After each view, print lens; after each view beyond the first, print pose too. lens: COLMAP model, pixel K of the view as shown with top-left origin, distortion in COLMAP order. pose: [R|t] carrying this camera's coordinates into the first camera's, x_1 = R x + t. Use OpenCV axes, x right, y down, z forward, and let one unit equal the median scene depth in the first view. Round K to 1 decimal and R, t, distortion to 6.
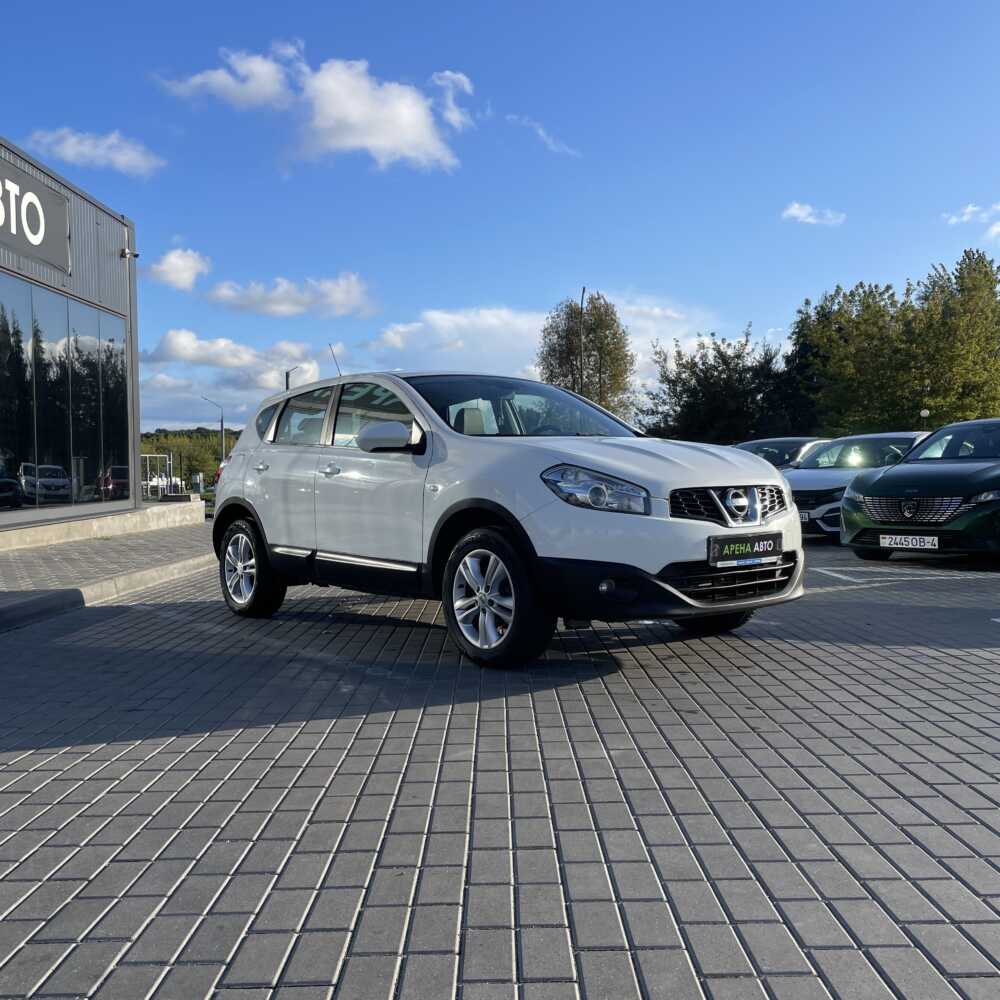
lens RADIAL K [[995.4, 0, 499.3], [0, 995.4, 514.8], [0, 0, 1]] dist [0.002884, 0.000449]
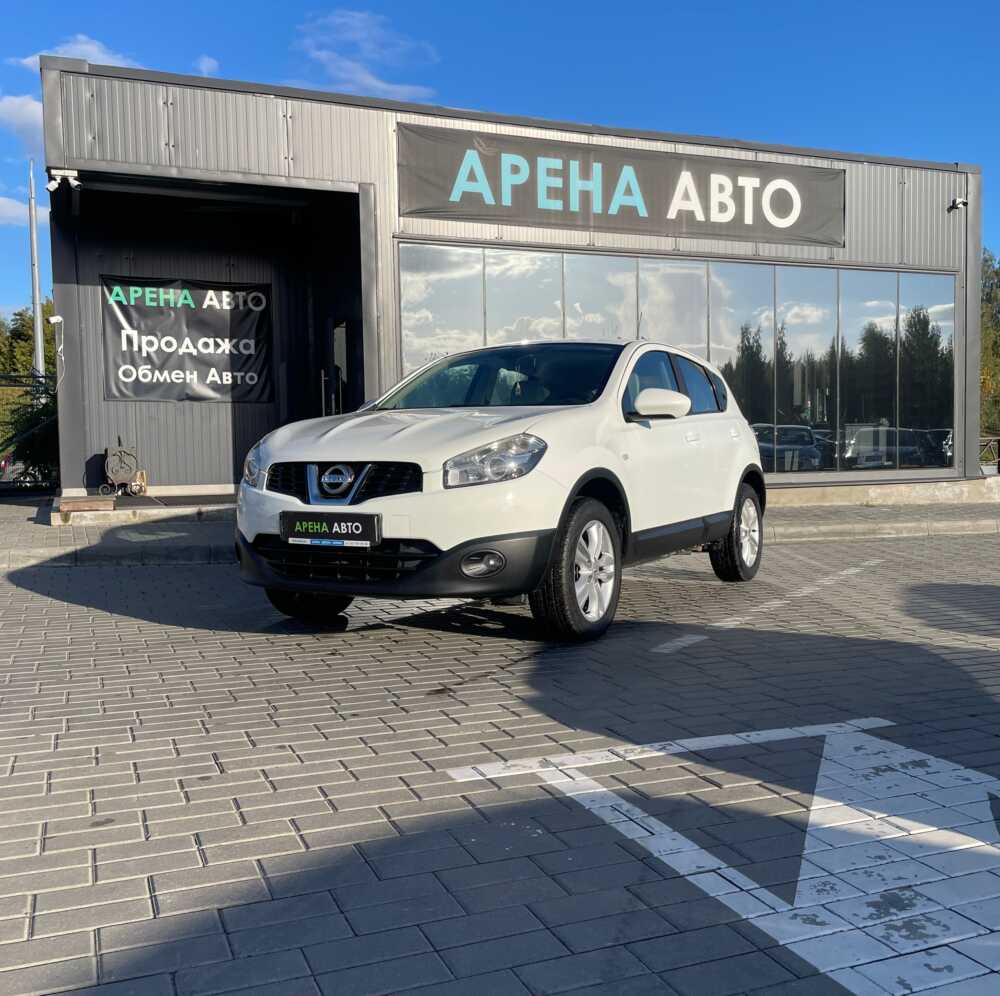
lens RADIAL K [[1056.2, 0, 500.0], [0, 1056.2, 498.0], [0, 0, 1]] dist [0.075840, -0.117814]
pose [[0.374803, 0.047978, -0.925862, 1.226683], [-0.038009, 0.998616, 0.036361, -0.036820], [0.926325, 0.021563, 0.376108, 0.770381]]
